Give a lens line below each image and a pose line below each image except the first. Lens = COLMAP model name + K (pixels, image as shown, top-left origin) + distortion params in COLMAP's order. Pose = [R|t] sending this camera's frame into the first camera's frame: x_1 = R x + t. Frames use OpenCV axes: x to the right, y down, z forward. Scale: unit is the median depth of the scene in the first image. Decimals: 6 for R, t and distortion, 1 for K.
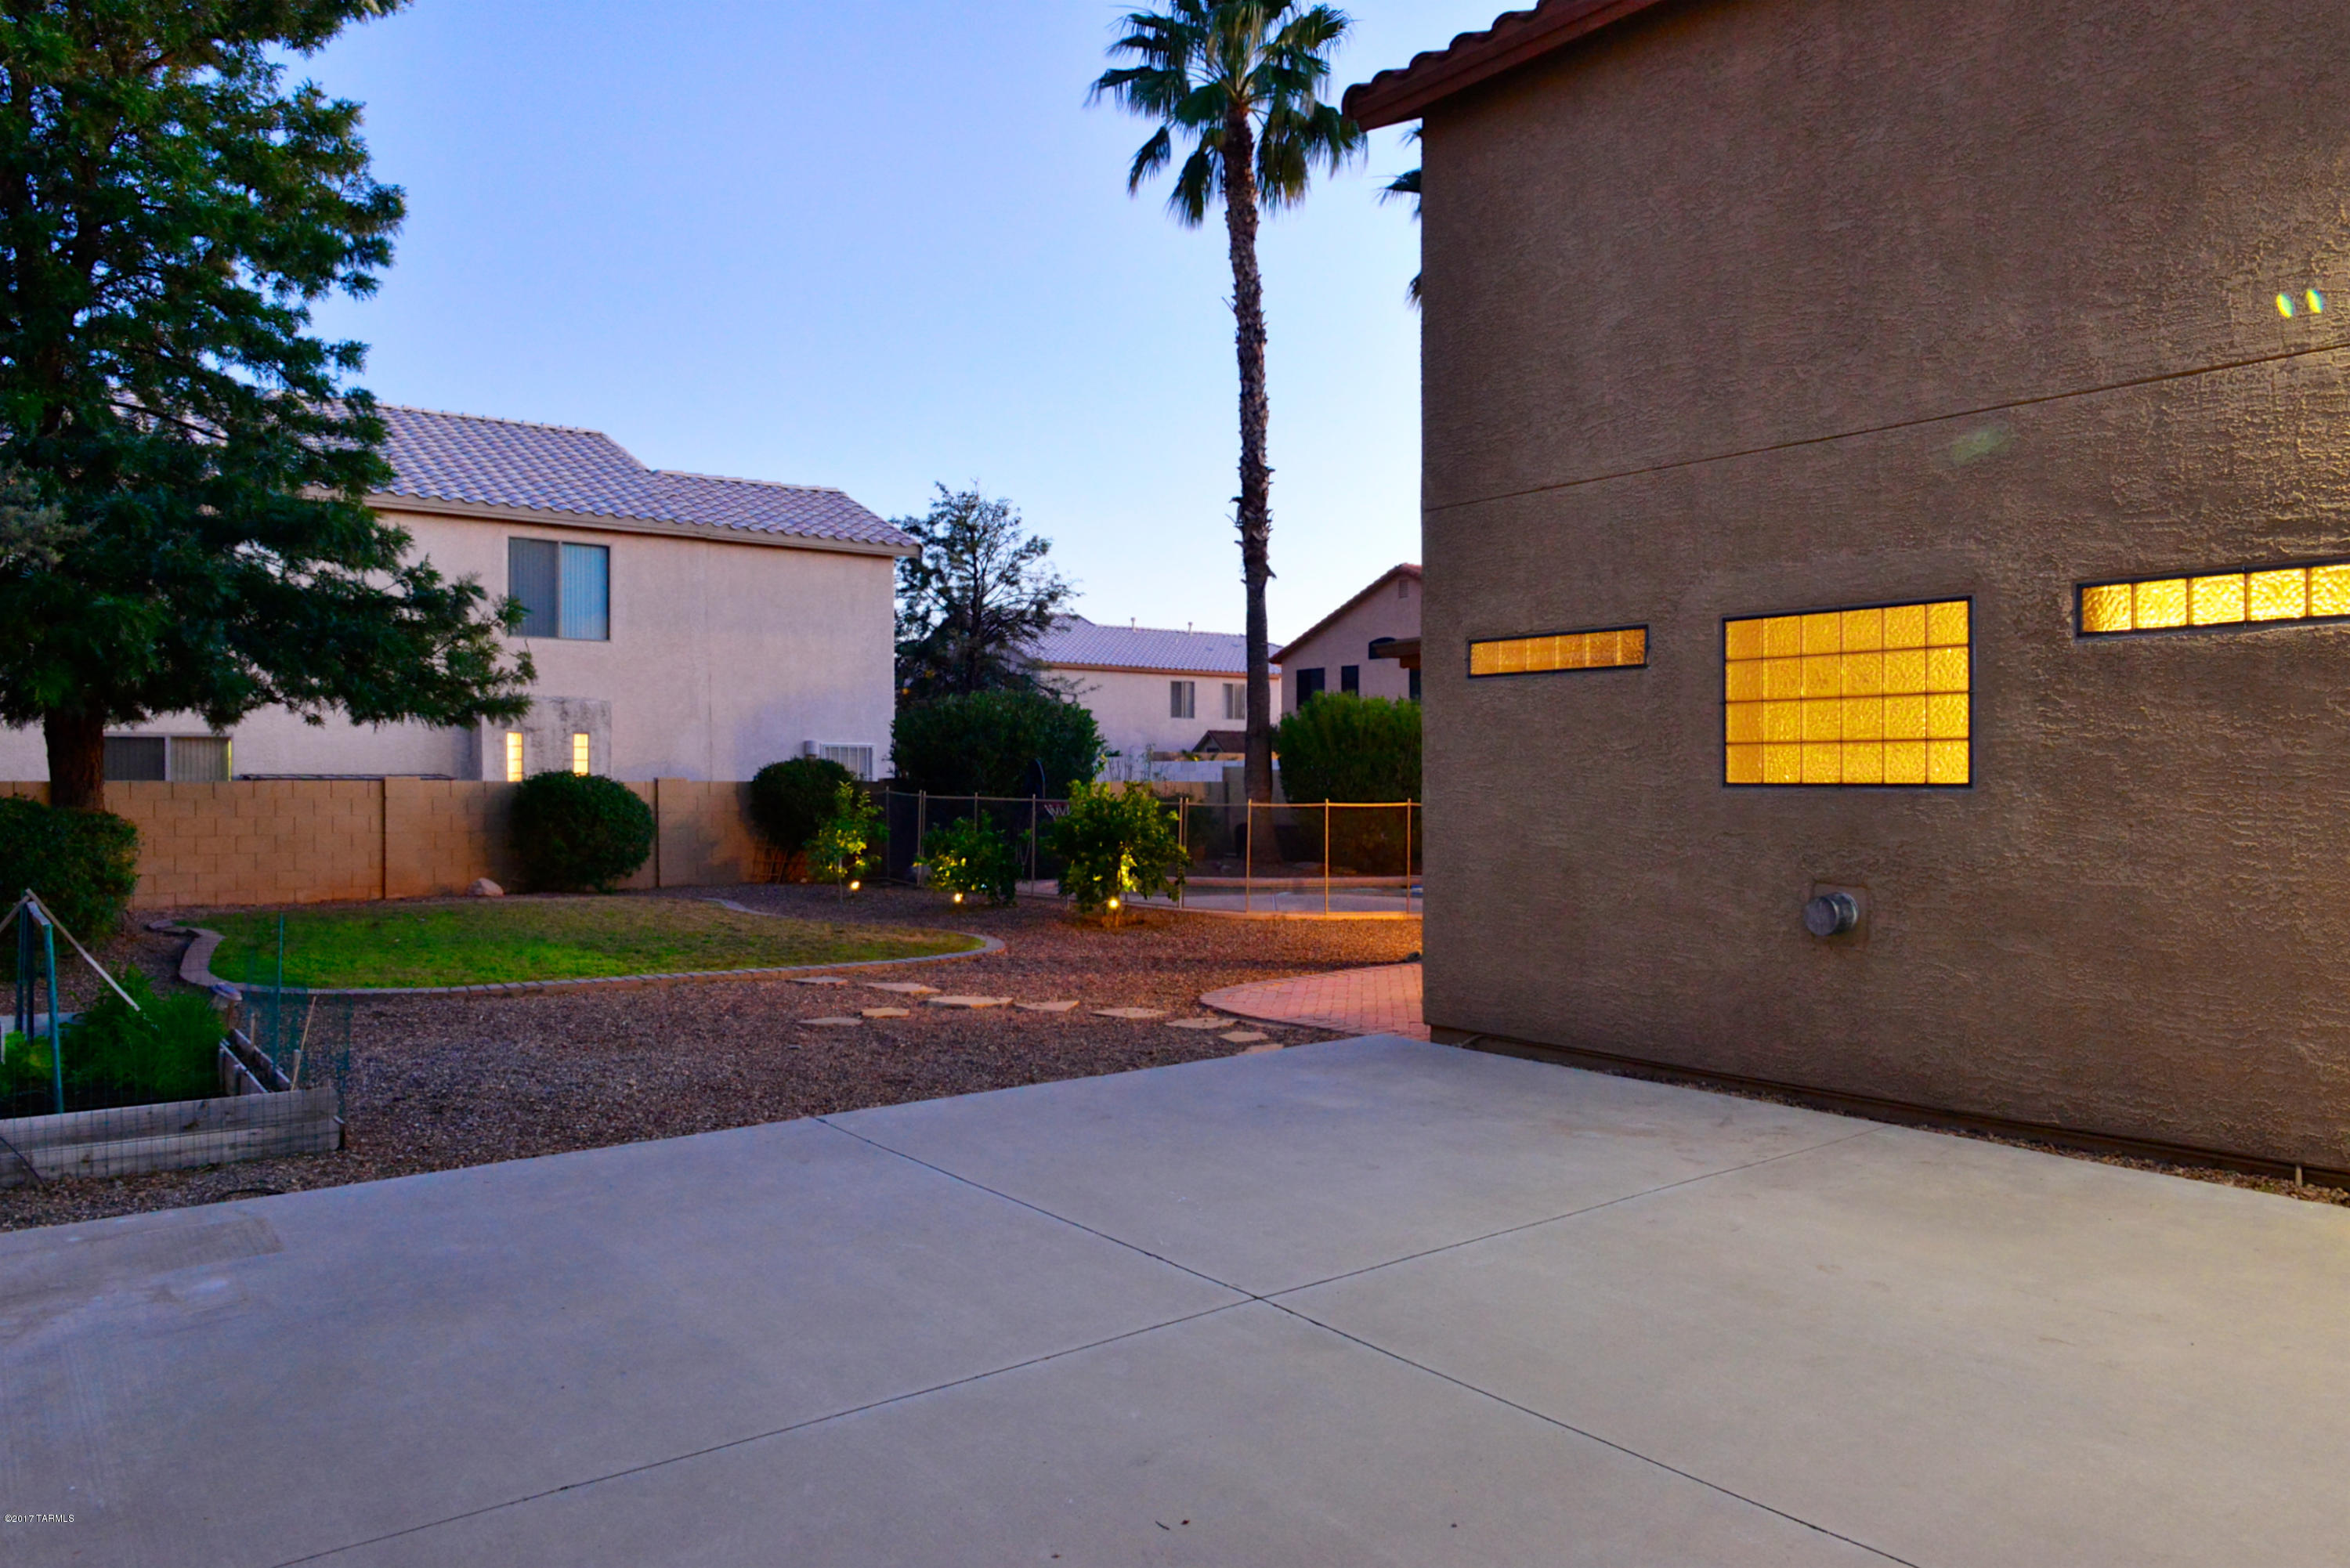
lens RADIAL K [[1637.4, 0, 1175.0], [0, 1637.4, 784.0], [0, 0, 1]] dist [-0.003720, -0.006441]
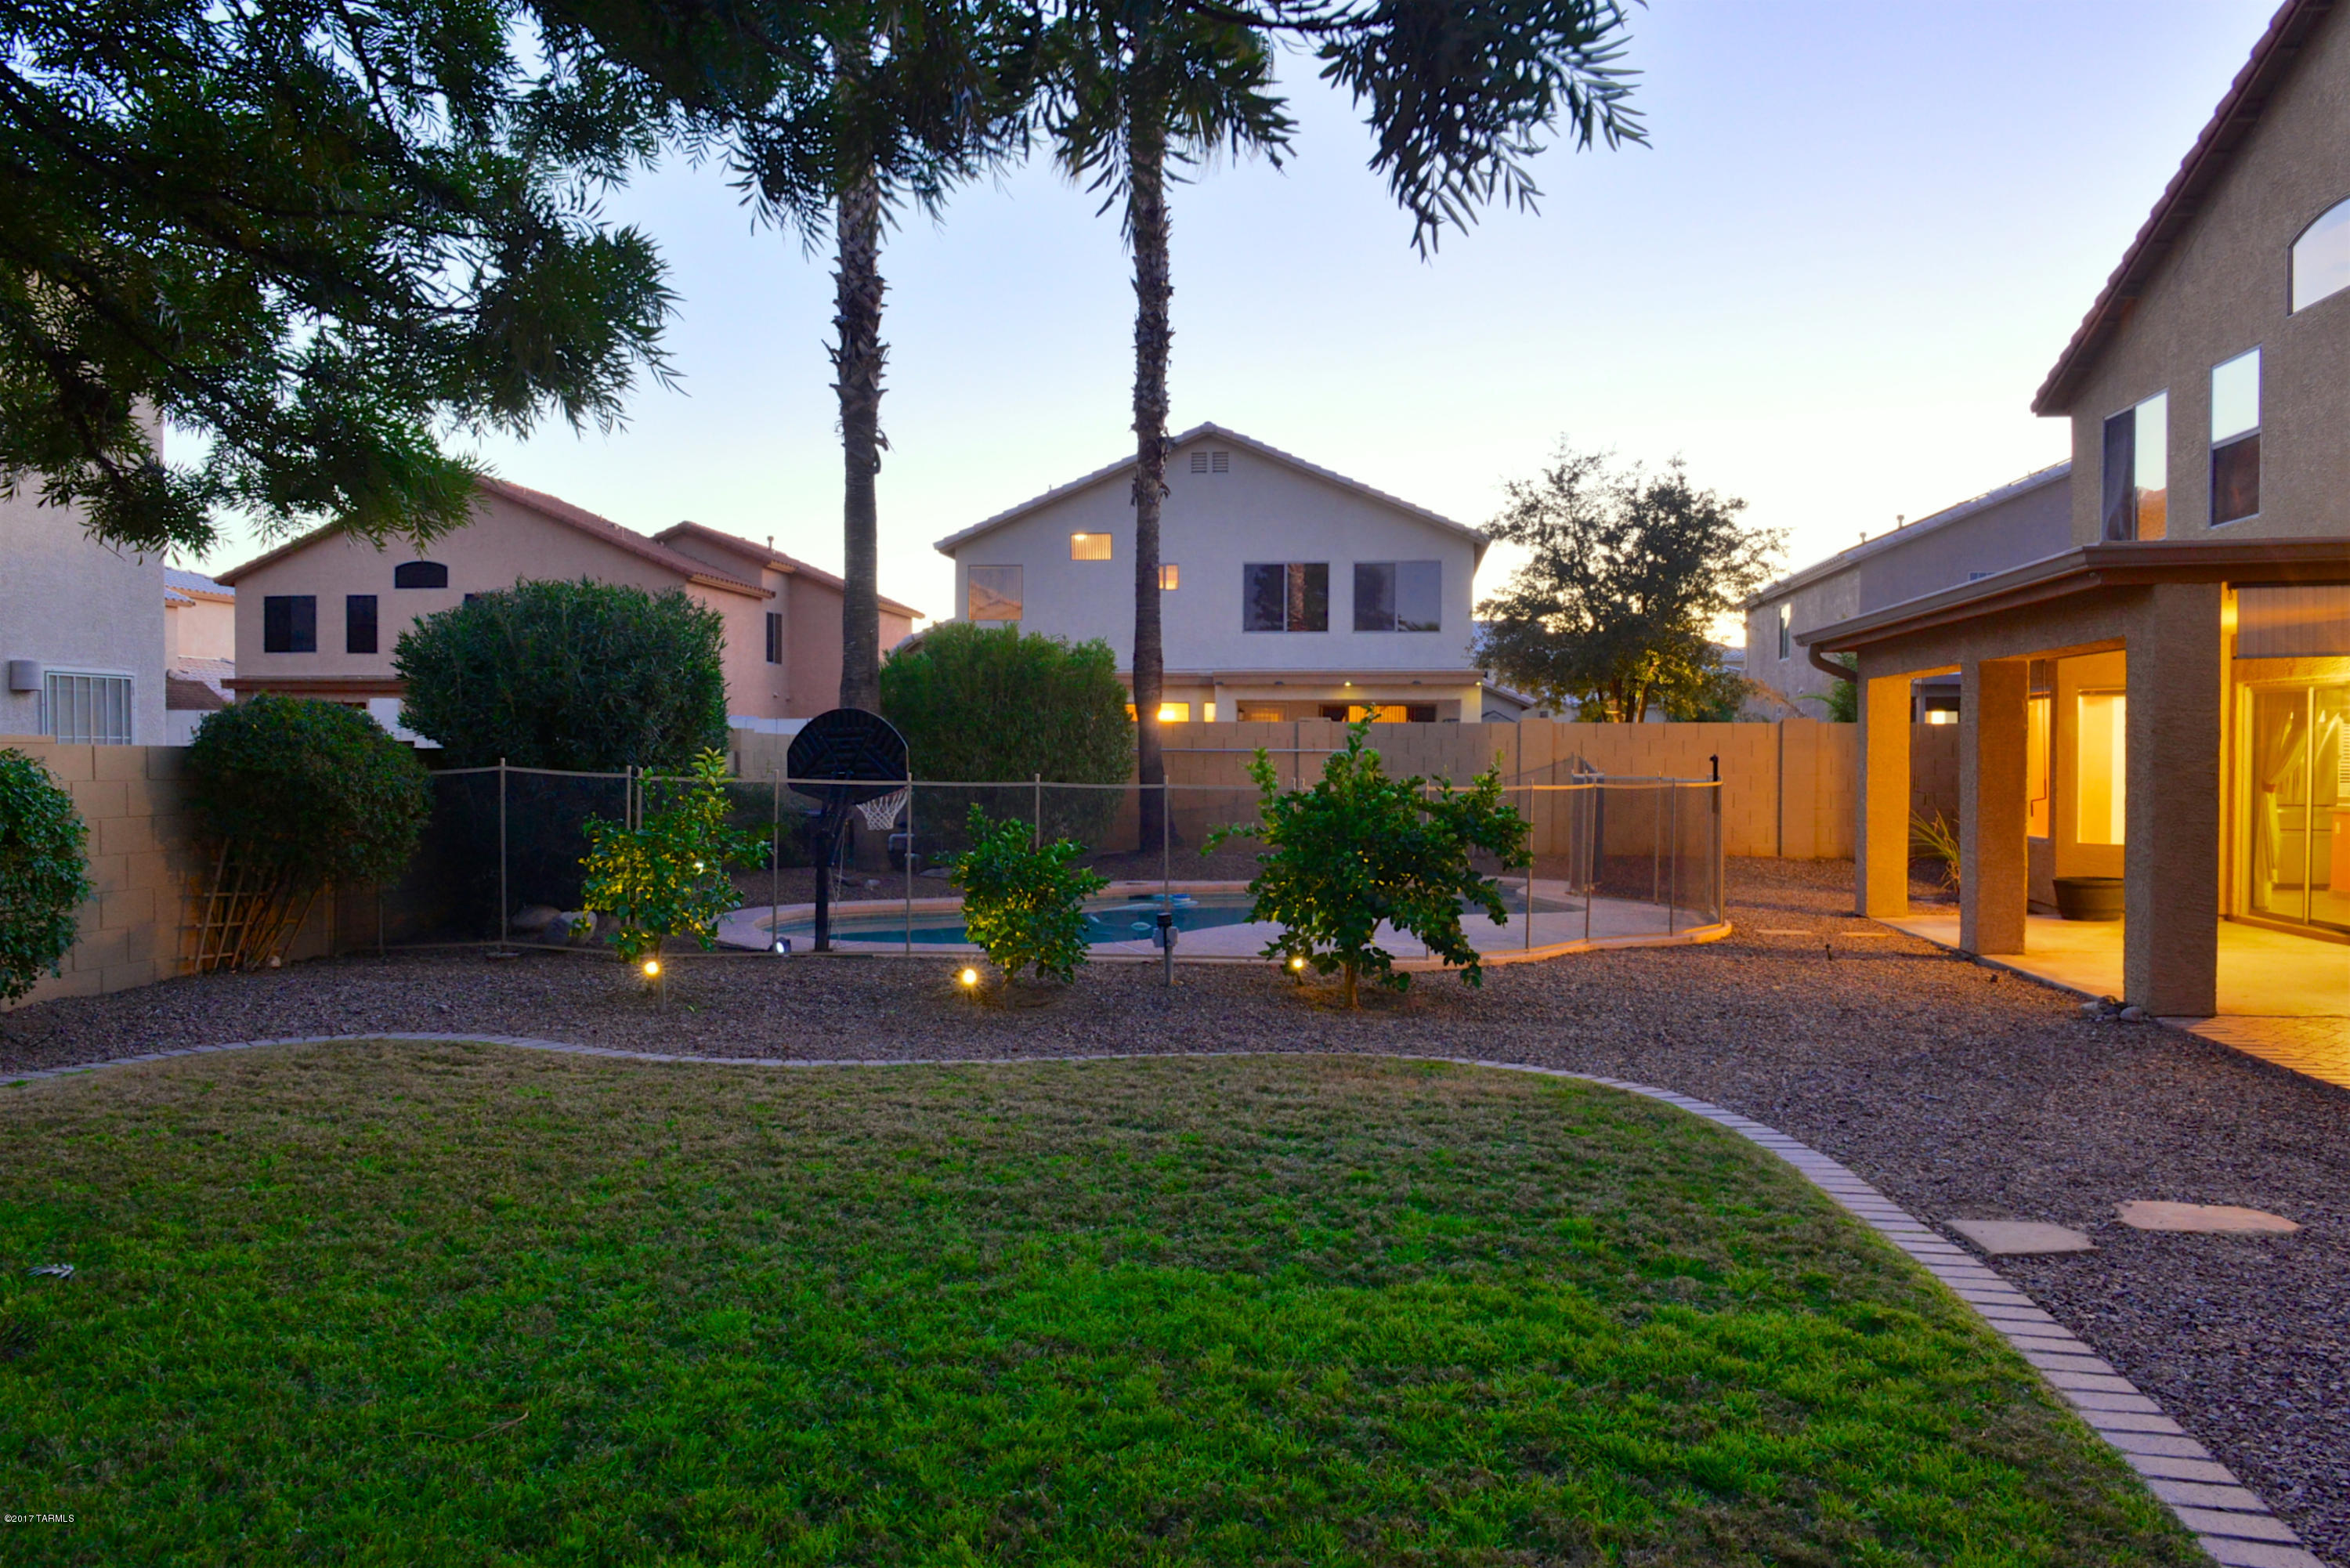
lens RADIAL K [[1637.4, 0, 1175.0], [0, 1637.4, 784.0], [0, 0, 1]] dist [-0.003720, -0.006441]
pose [[0.697926, -0.009982, 0.716100, -0.341245], [-0.002369, 0.999865, 0.016247, 0.000602], [-0.716166, -0.013035, 0.697809, 0.447087]]
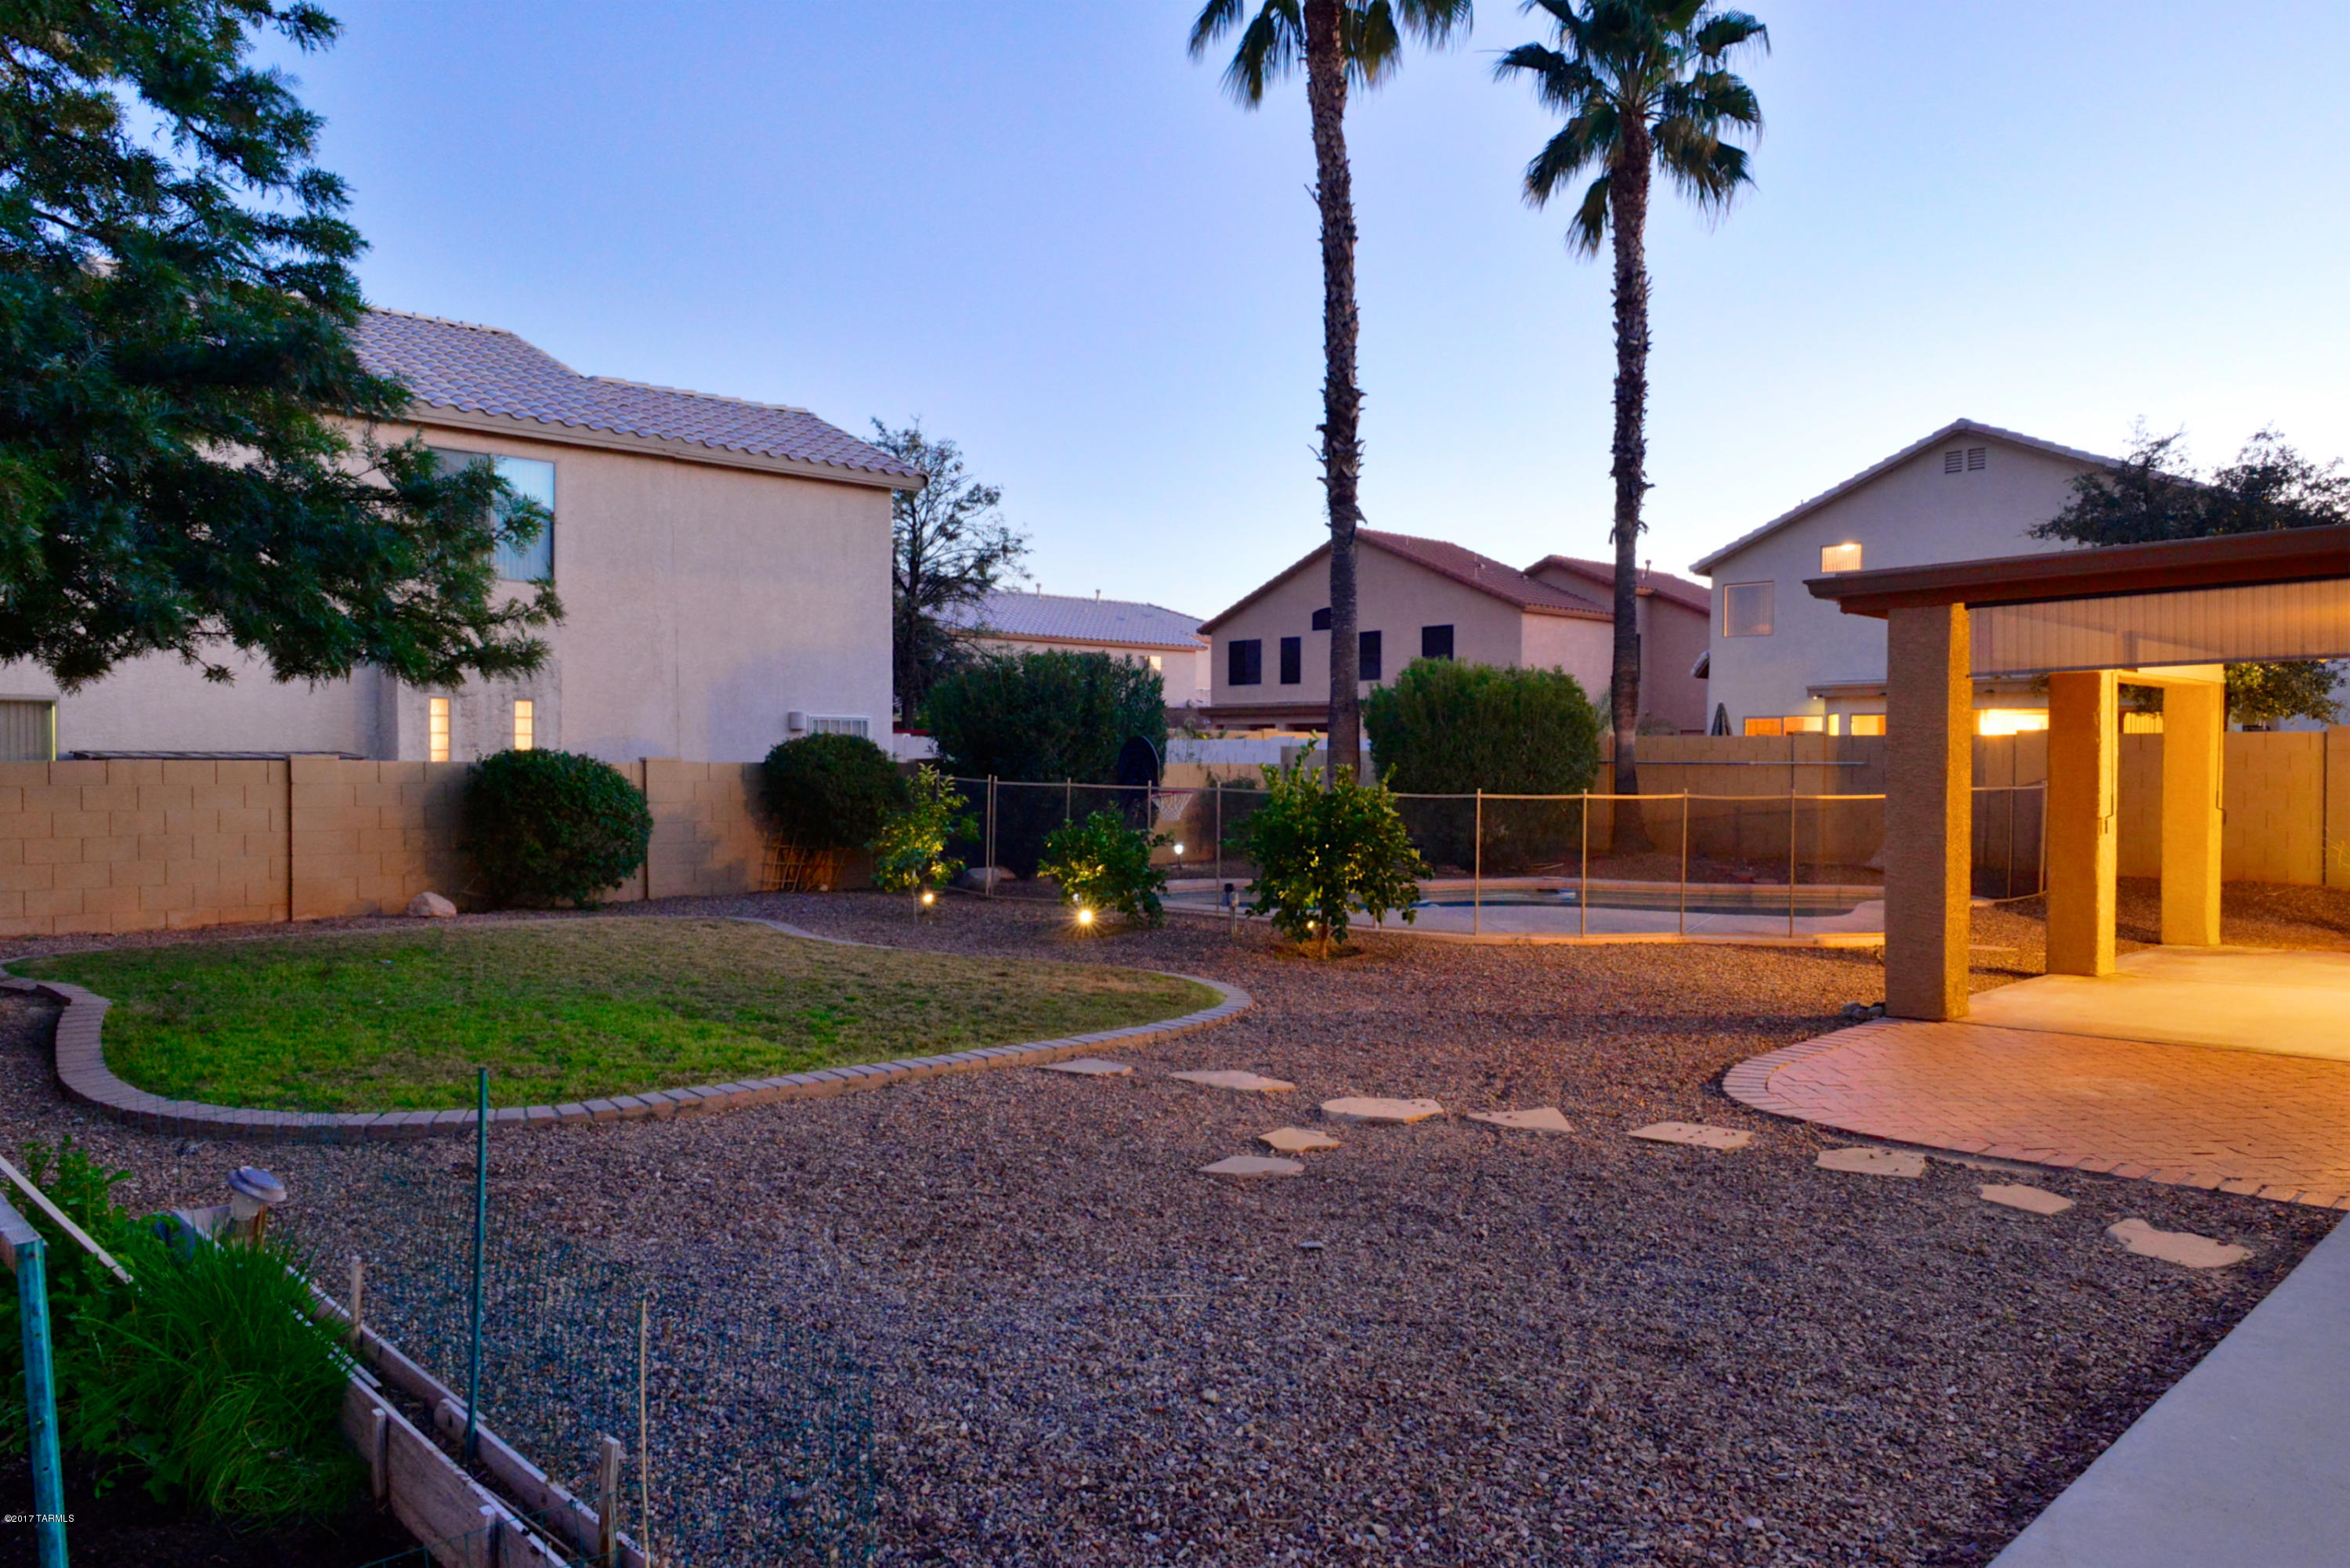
lens RADIAL K [[1637.4, 0, 1175.0], [0, 1637.4, 784.0], [0, 0, 1]] dist [-0.003720, -0.006441]
pose [[0.993347, 0.001434, 0.115150, -0.133783], [-0.002946, 0.999912, 0.012960, -0.001792], [-0.115121, -0.013213, 0.993264, 0.173788]]
